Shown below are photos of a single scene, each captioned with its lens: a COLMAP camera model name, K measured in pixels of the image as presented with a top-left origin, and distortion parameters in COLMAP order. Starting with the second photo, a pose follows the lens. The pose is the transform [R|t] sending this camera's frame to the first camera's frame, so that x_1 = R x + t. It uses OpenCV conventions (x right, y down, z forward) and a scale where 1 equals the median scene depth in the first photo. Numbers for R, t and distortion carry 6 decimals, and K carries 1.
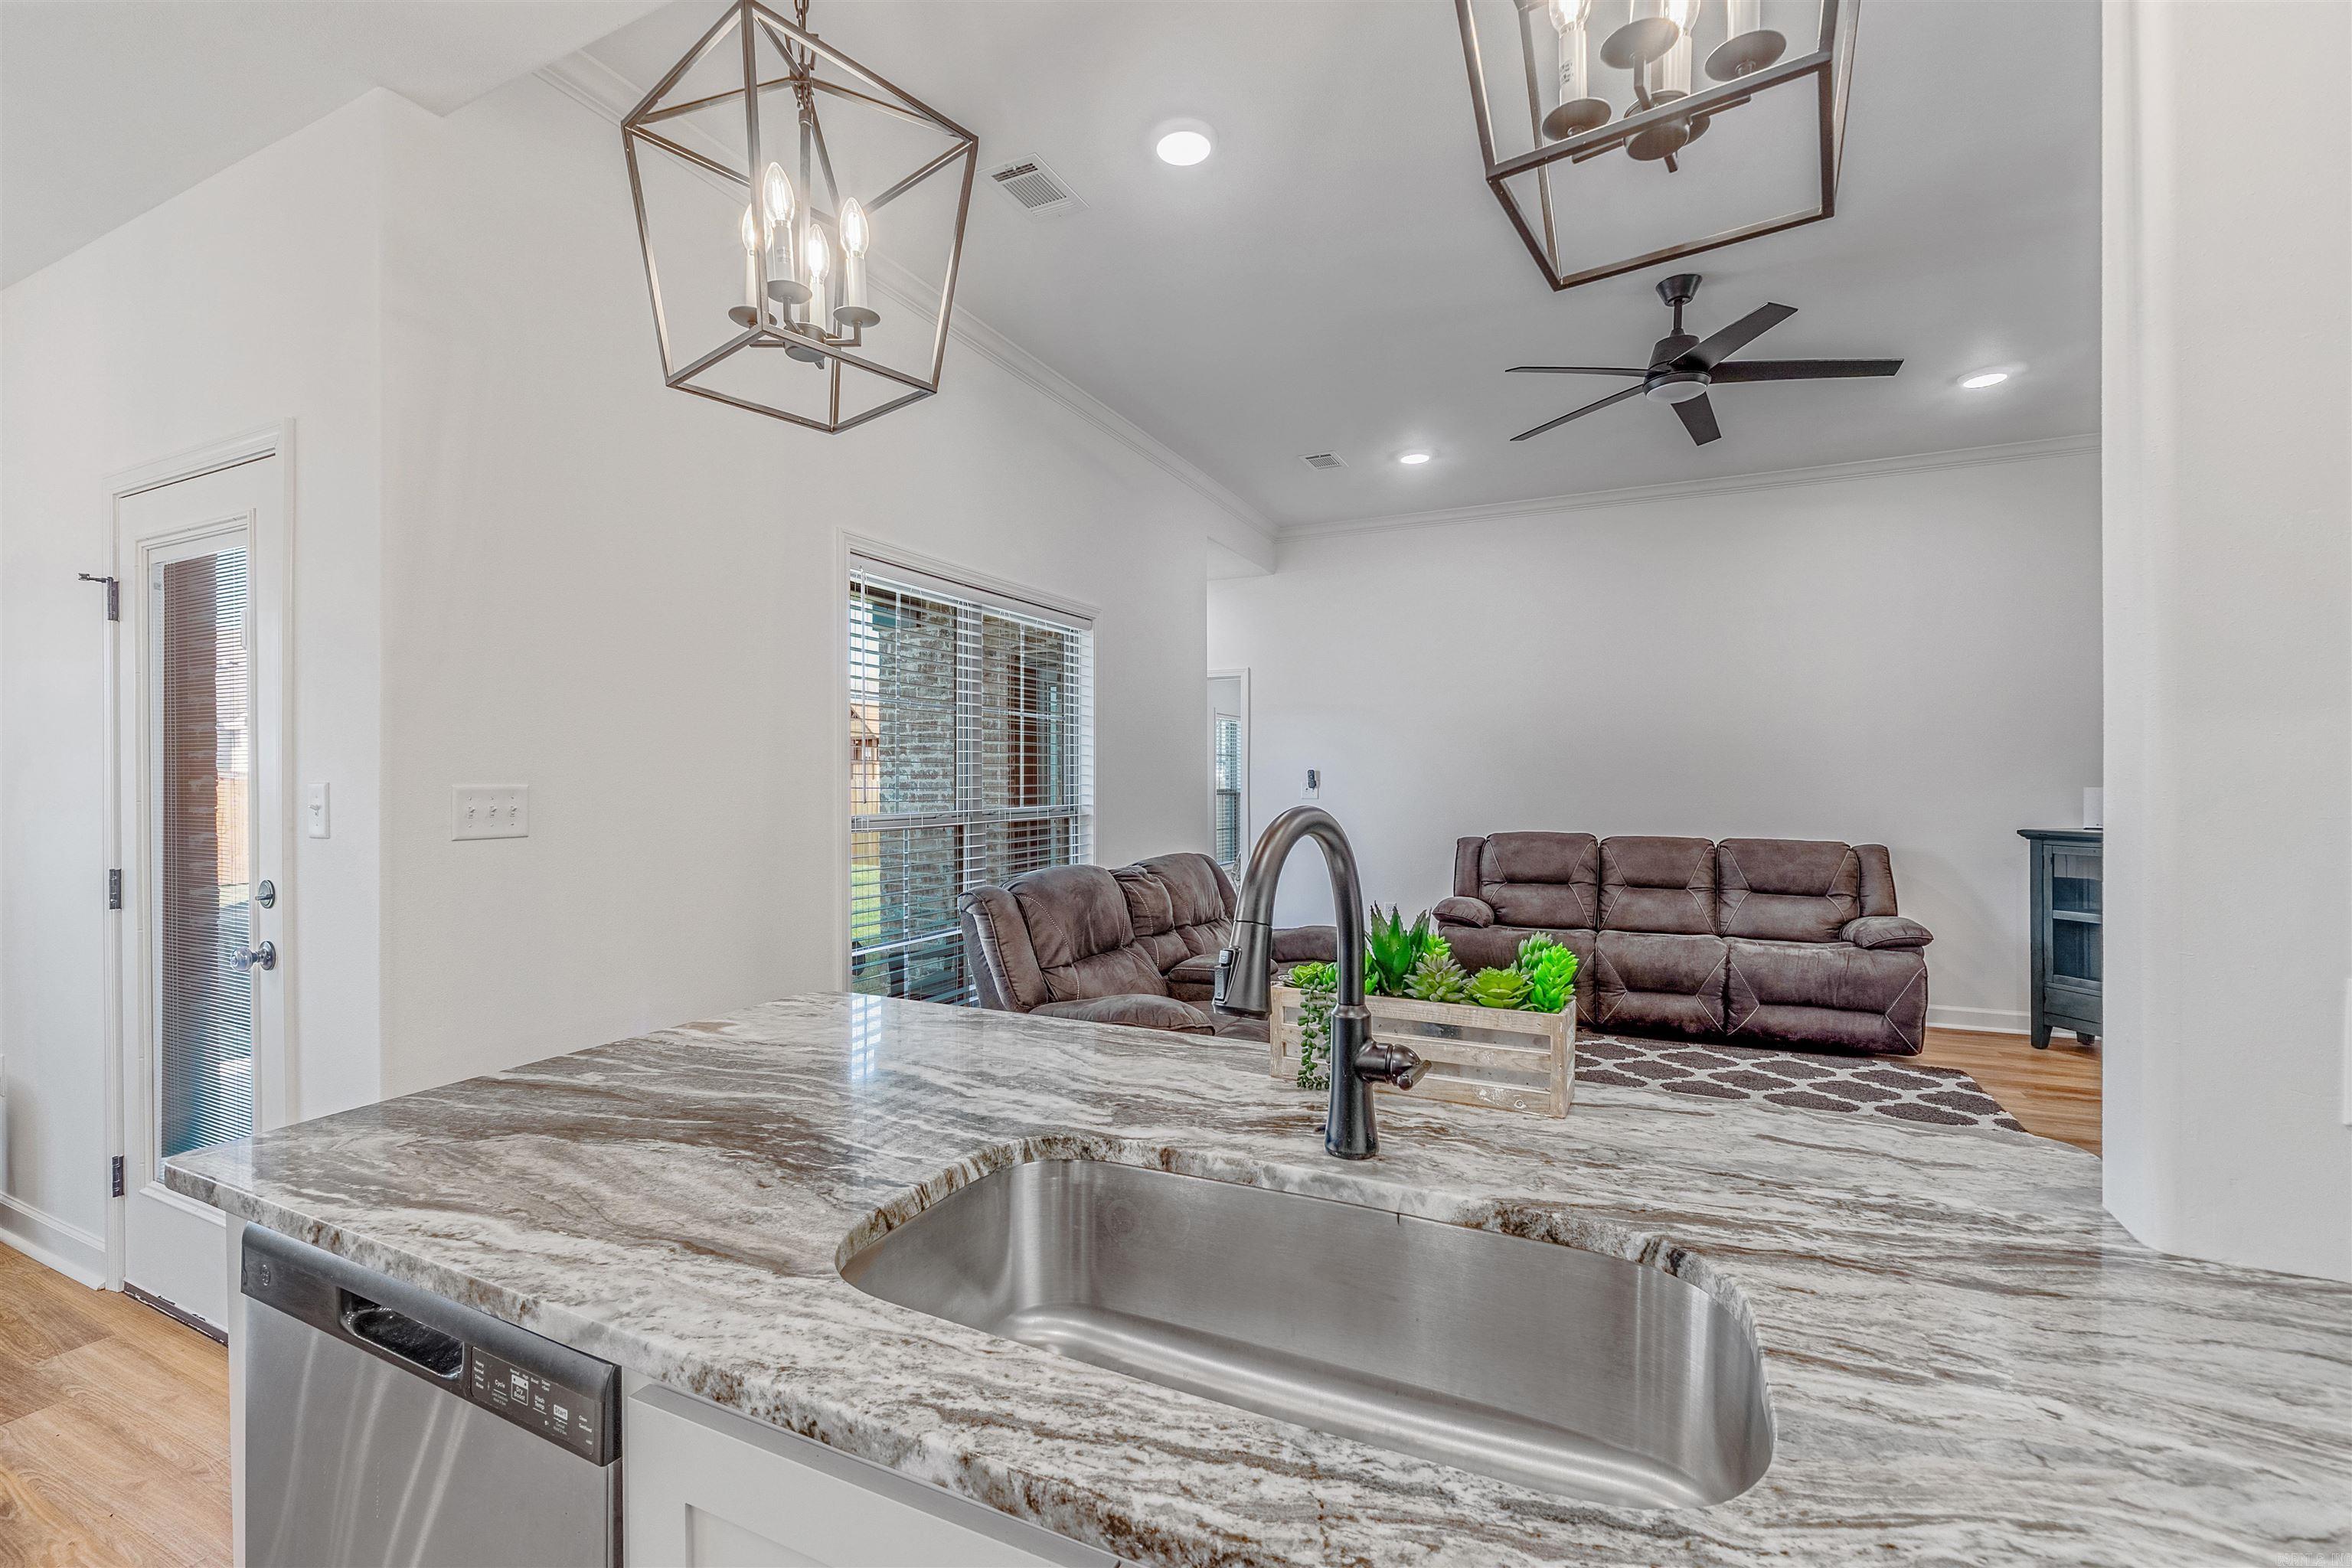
lens RADIAL K [[1006.9, 0, 1164.3], [0, 1006.9, 780.0], [0, 0, 1]] dist [-0.001784, -0.000088]
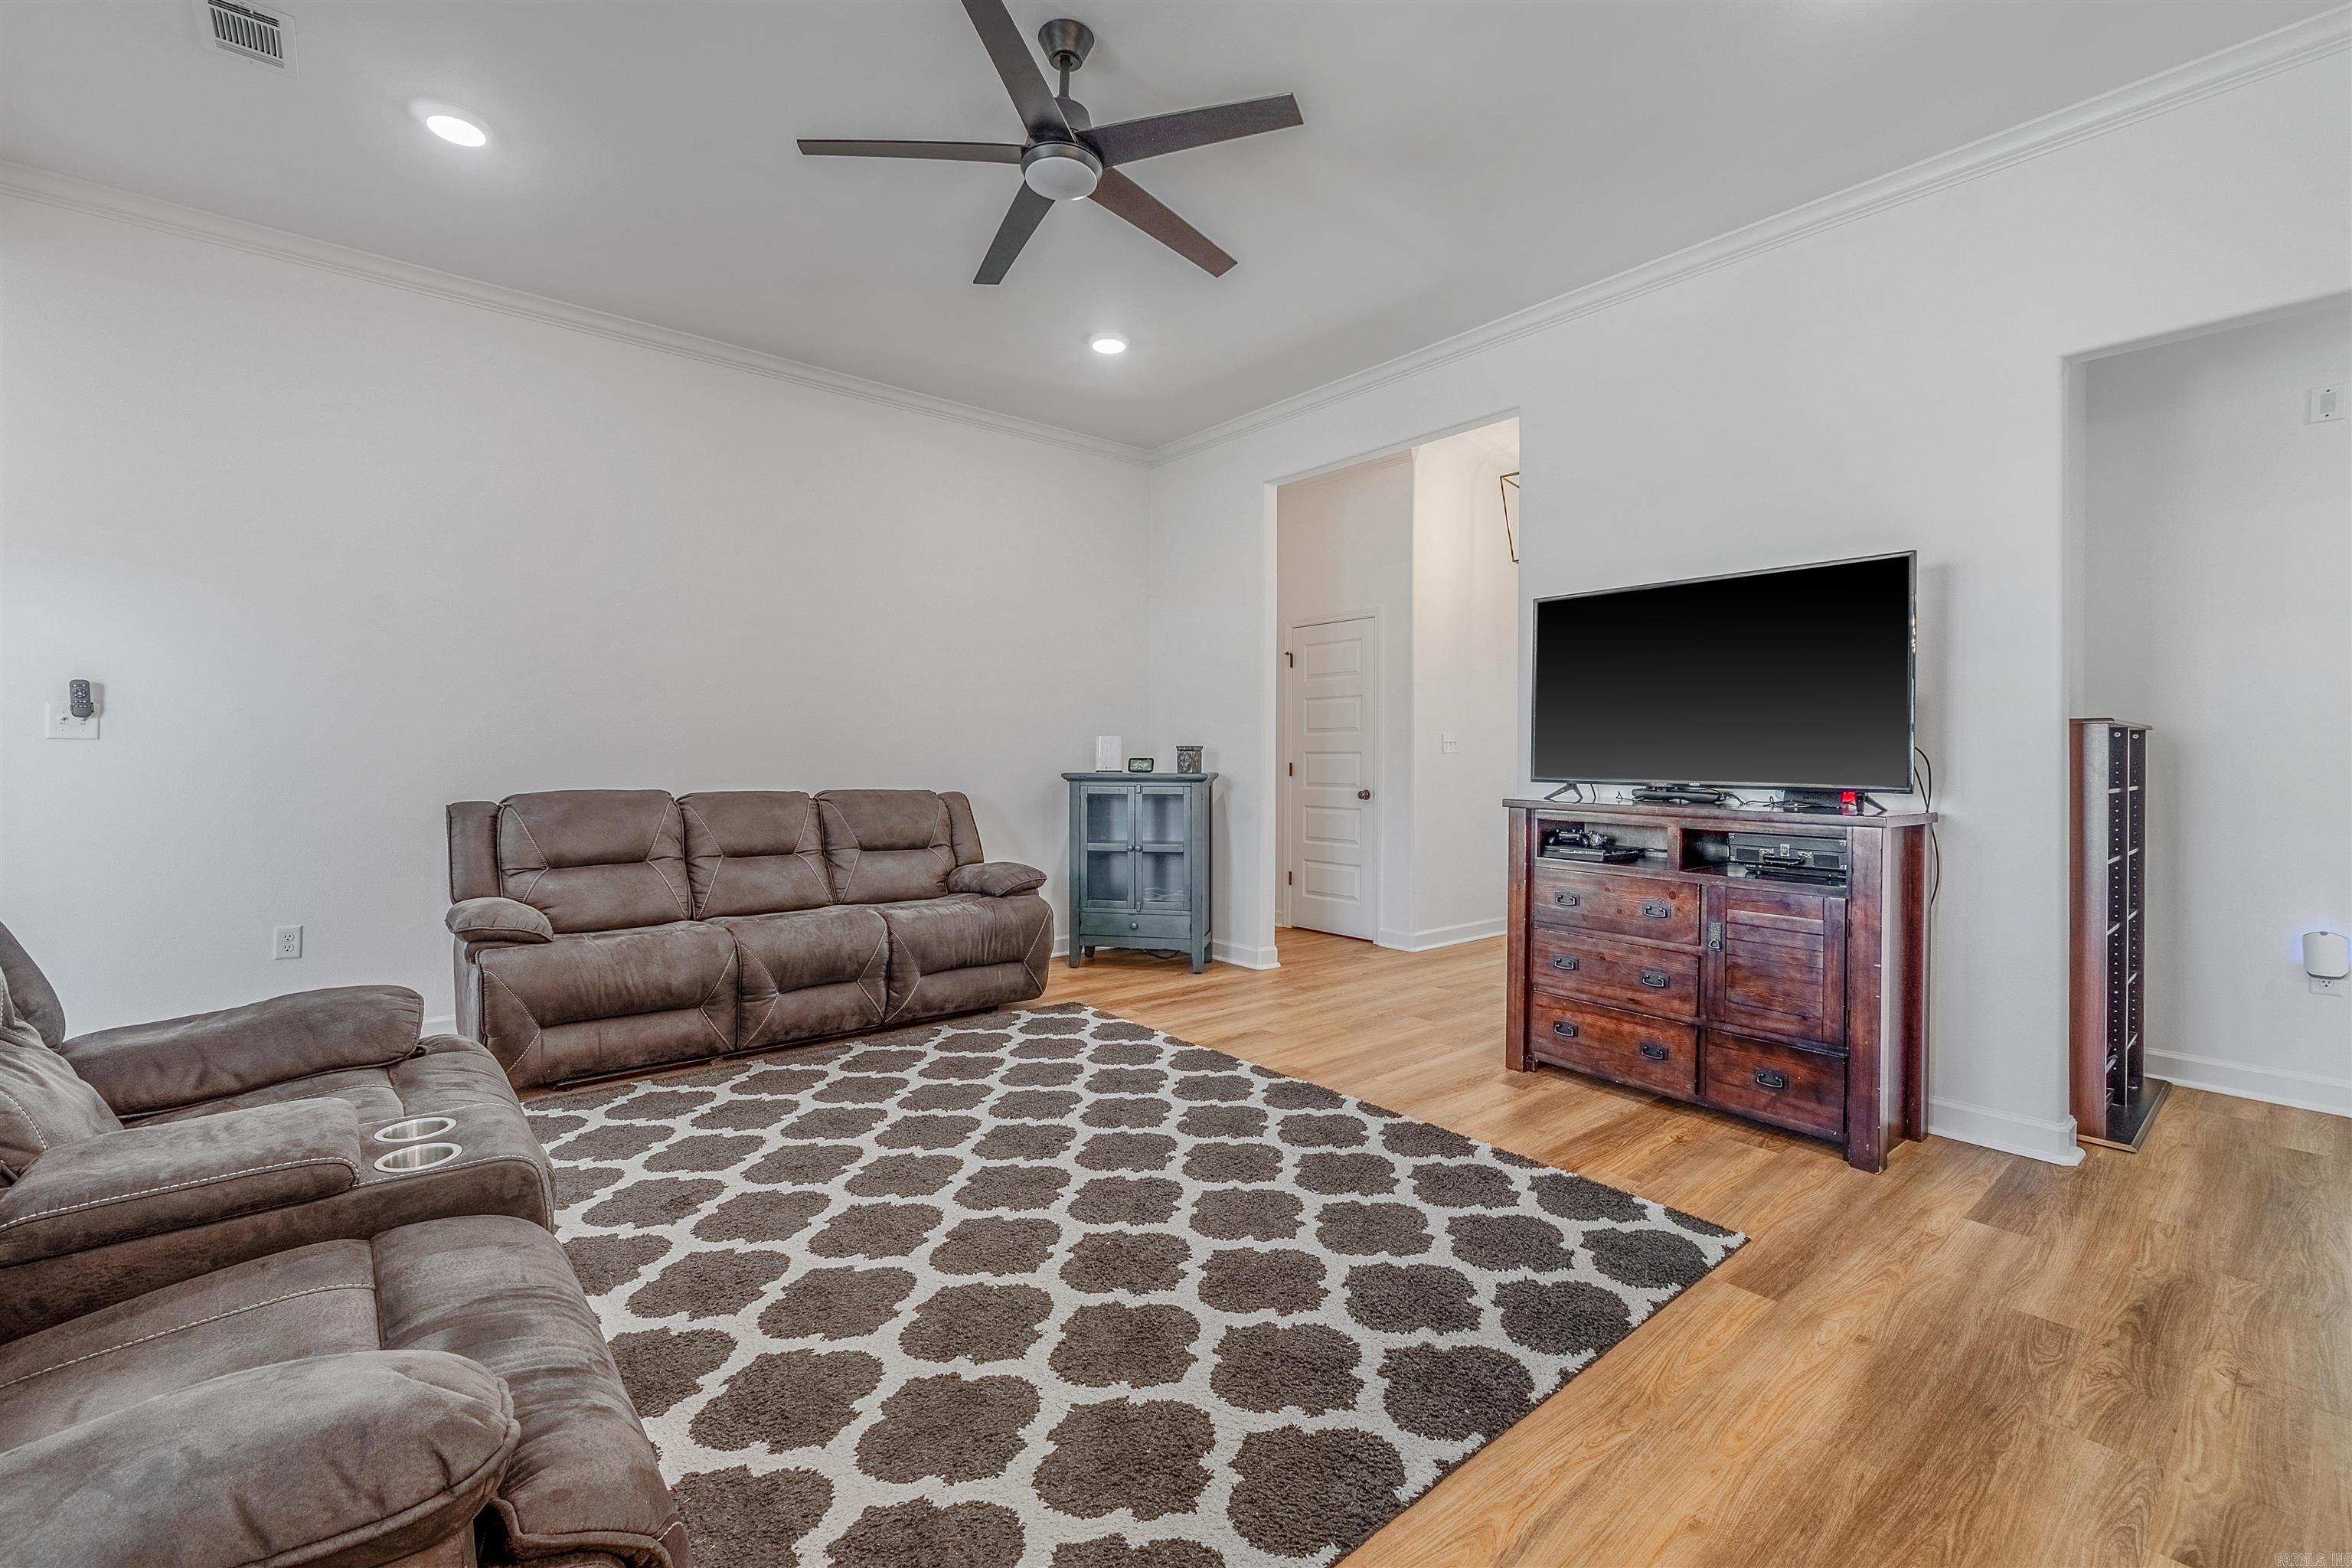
lens RADIAL K [[991.9, 0, 1163.9], [0, 991.9, 762.7], [0, 0, 1]] dist [-0.007772, -0.000290]
pose [[0.420138, 0.000580, 0.907460, -0.086367], [-0.009128, 0.999952, 0.003587, 0.030797], [-0.907414, -0.009791, 0.420124, 0.413675]]
